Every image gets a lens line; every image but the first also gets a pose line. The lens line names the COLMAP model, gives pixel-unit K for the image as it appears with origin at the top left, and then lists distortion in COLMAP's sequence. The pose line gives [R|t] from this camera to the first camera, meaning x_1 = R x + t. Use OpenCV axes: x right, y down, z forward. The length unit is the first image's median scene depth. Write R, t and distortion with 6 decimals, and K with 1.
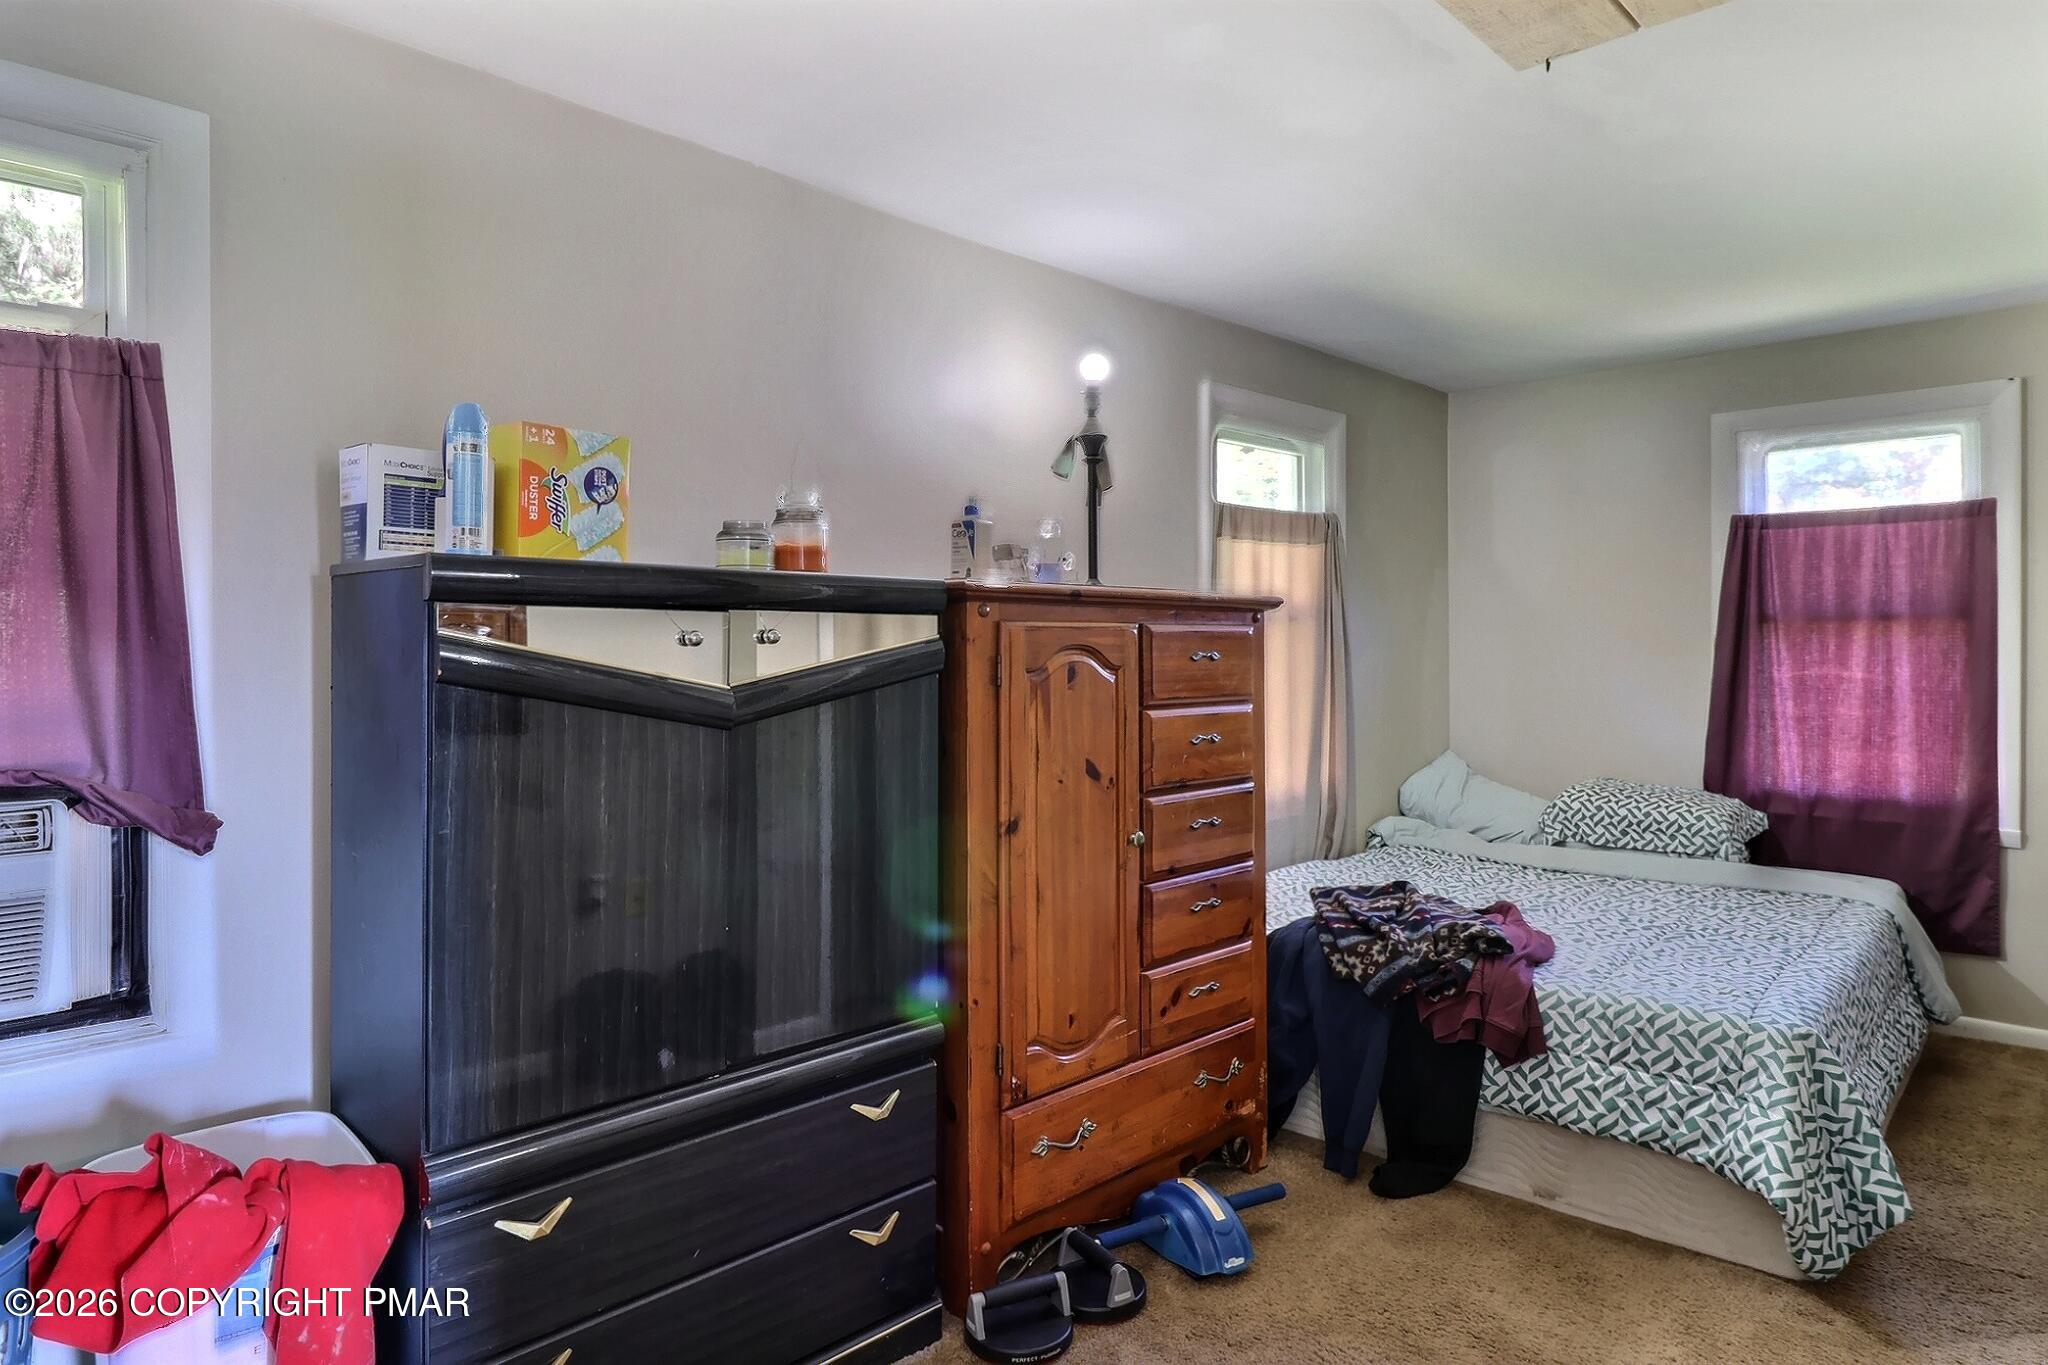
lens RADIAL K [[1189.4, 0, 1023.1], [0, 1189.4, 660.5], [0, 0, 1]] dist [-0.001498, -0.014216]
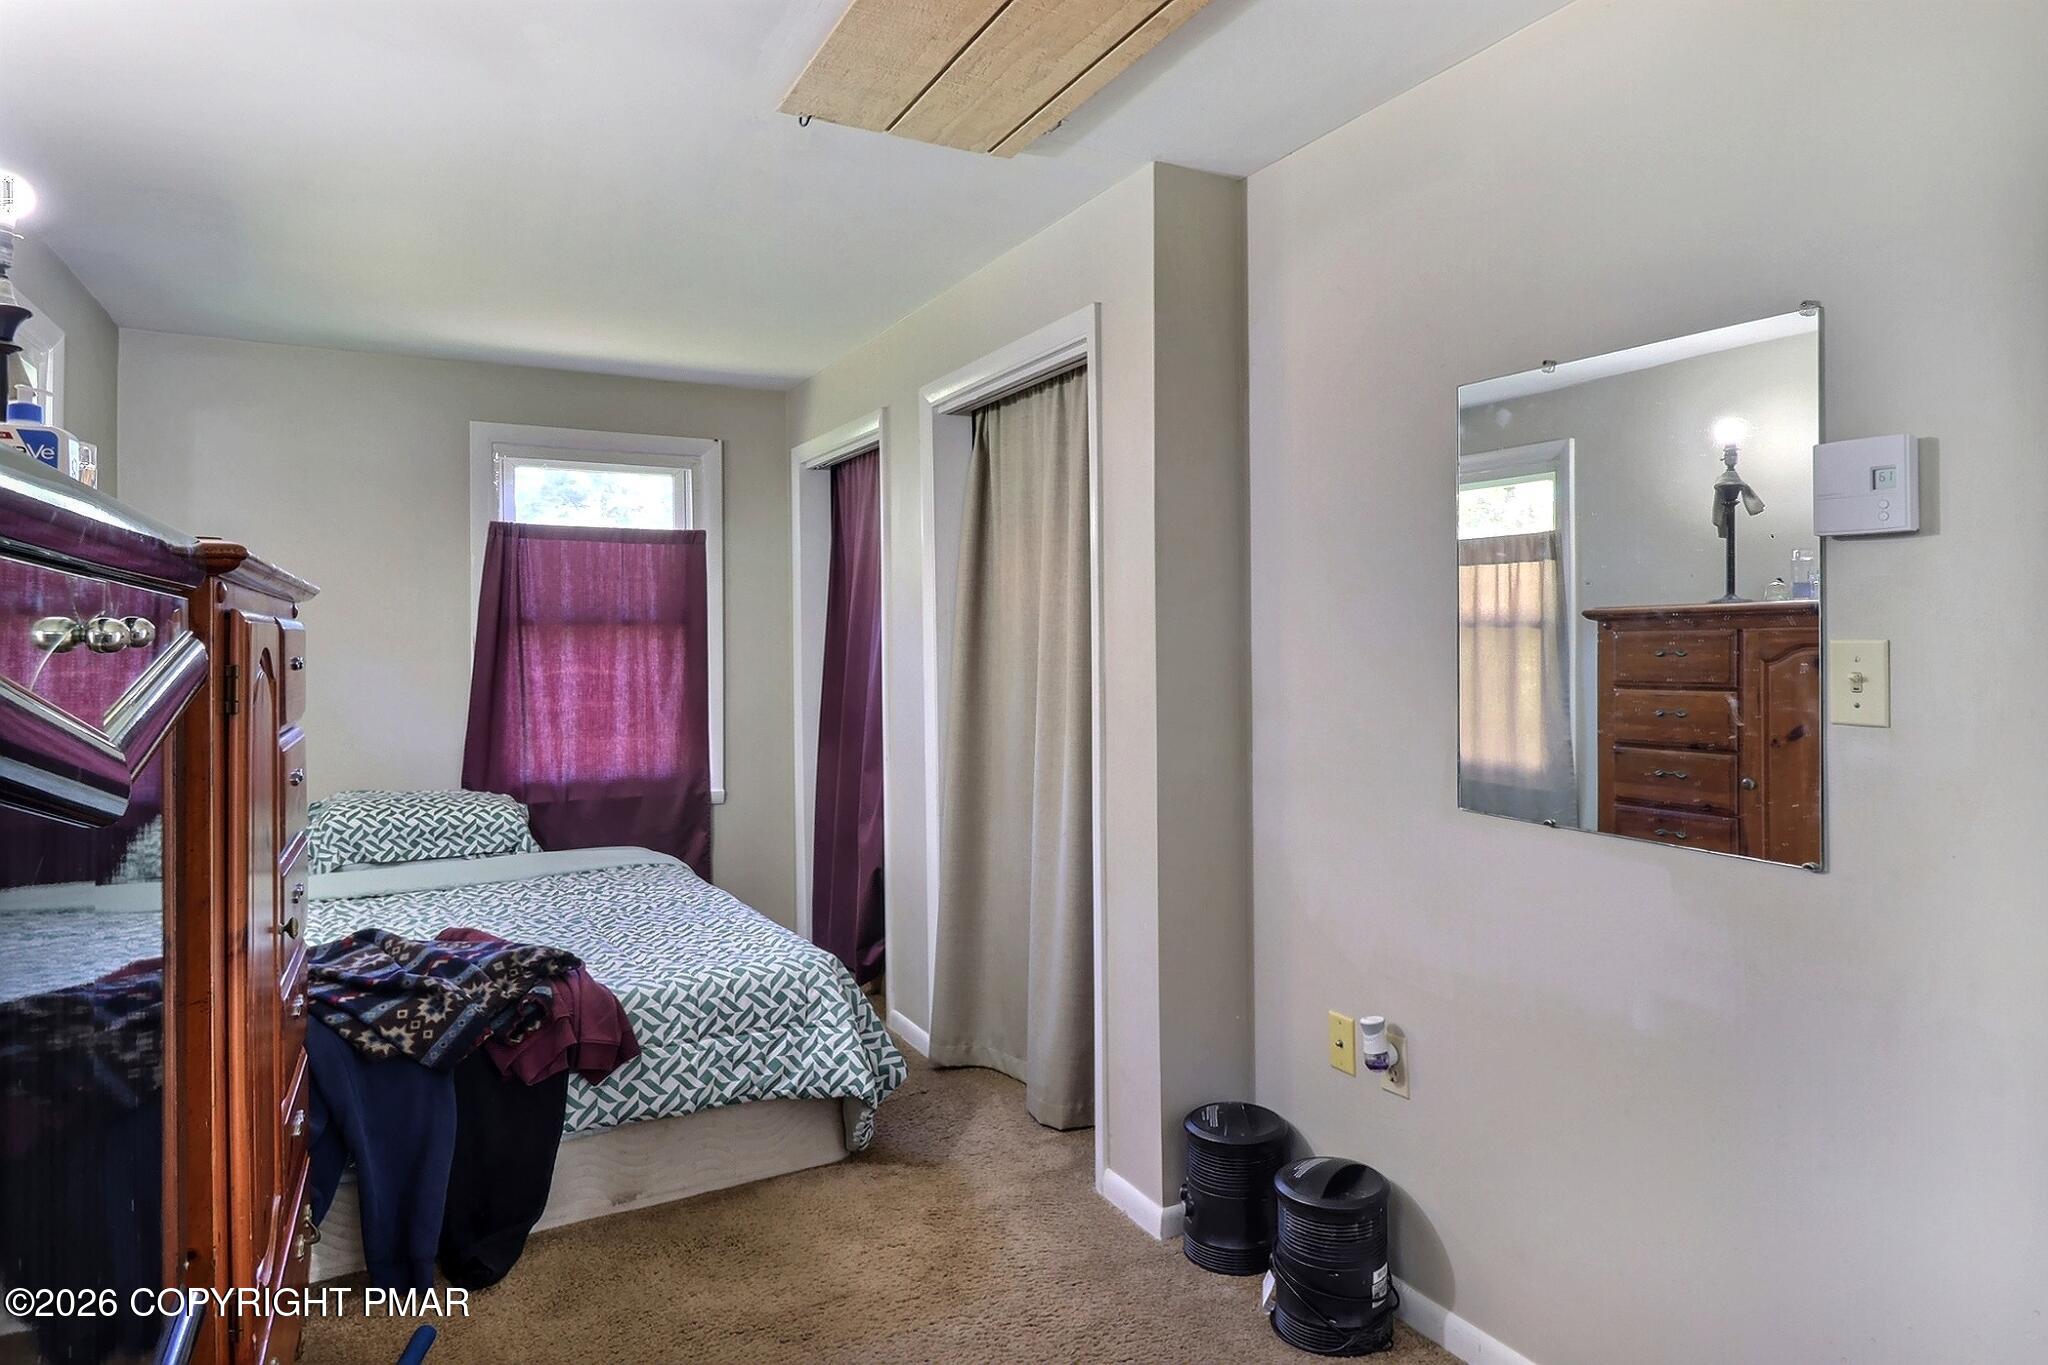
lens RADIAL K [[1228.5, 0, 1019.9], [0, 1228.5, 635.6], [0, 0, 1]] dist [-0.003694, -0.003388]
pose [[0.300020, 0.006772, 0.953909, -0.455059], [0.014760, 0.999822, -0.011740, -0.005134], [-0.953819, 0.017602, 0.299867, 0.375793]]
